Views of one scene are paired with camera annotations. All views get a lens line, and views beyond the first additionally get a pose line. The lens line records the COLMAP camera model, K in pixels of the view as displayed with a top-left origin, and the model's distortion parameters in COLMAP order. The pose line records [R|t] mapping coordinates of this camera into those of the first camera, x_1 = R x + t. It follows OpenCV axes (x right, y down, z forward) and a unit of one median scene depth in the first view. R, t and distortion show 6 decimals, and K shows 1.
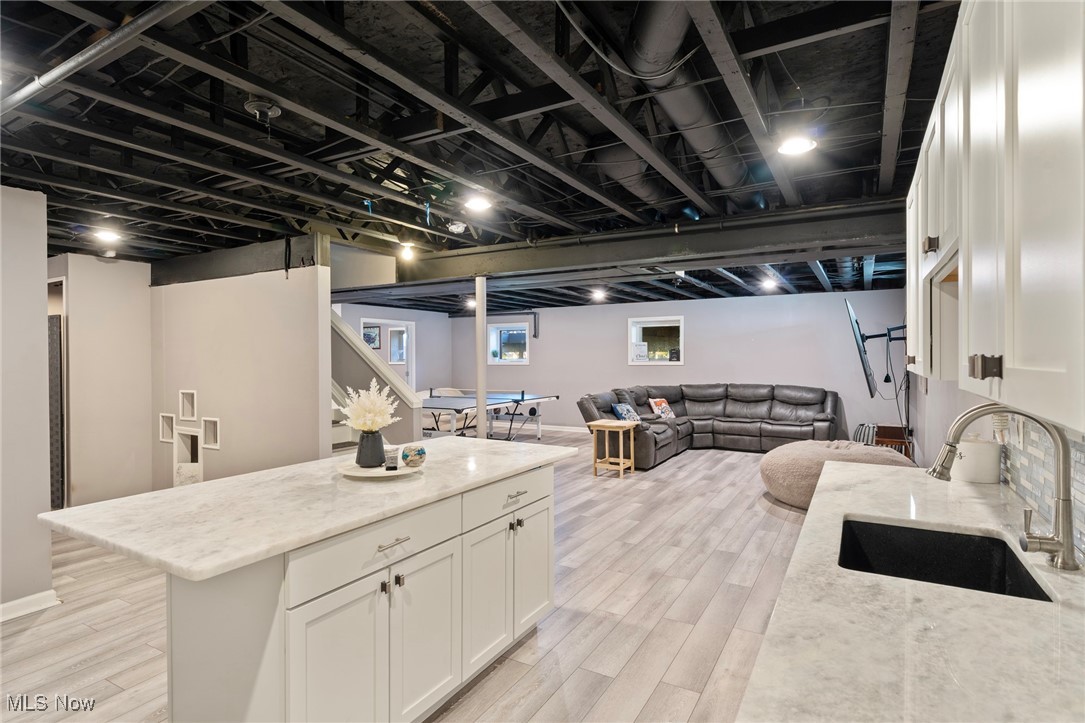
lens RADIAL K [[558.6, 0, 541.9], [0, 558.6, 362.1], [0, 0, 1]] dist [-0.002248, -0.000608]
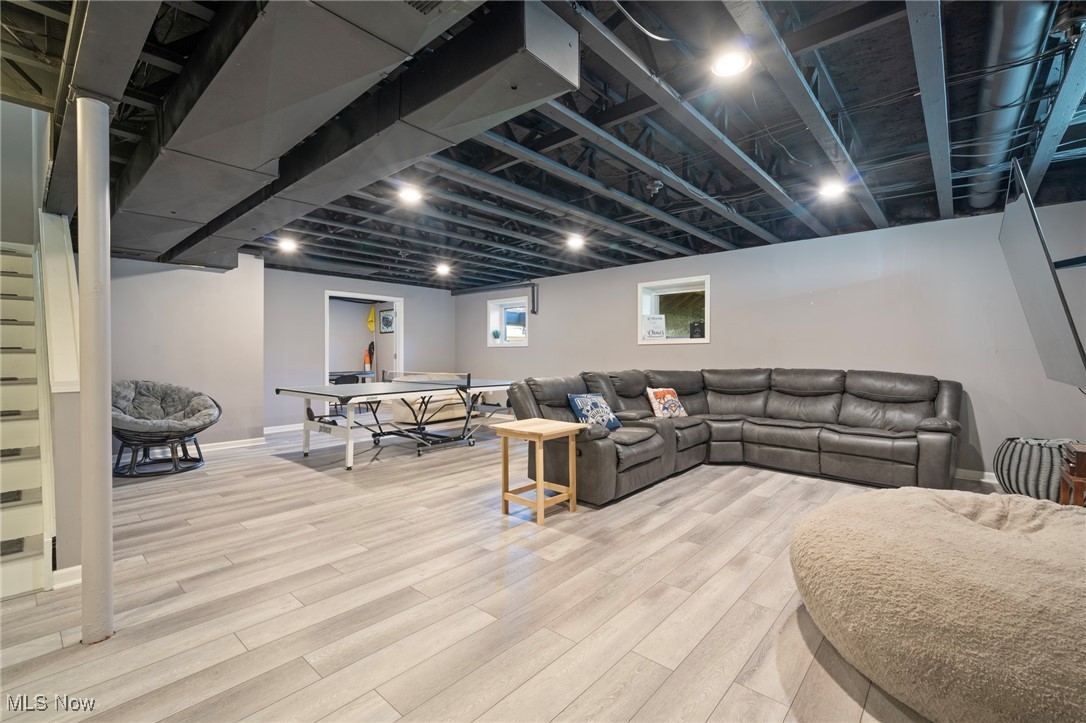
lens RADIAL K [[471.2, 0, 542.1], [0, 471.2, 355.7], [0, 0, 1]] dist [0.002859, -0.002047]
pose [[0.980083, 0.004932, -0.198528, 0.185299], [-0.005876, 0.999974, -0.004167, 0.029302], [0.198503, 0.005251, 0.980086, 0.407474]]
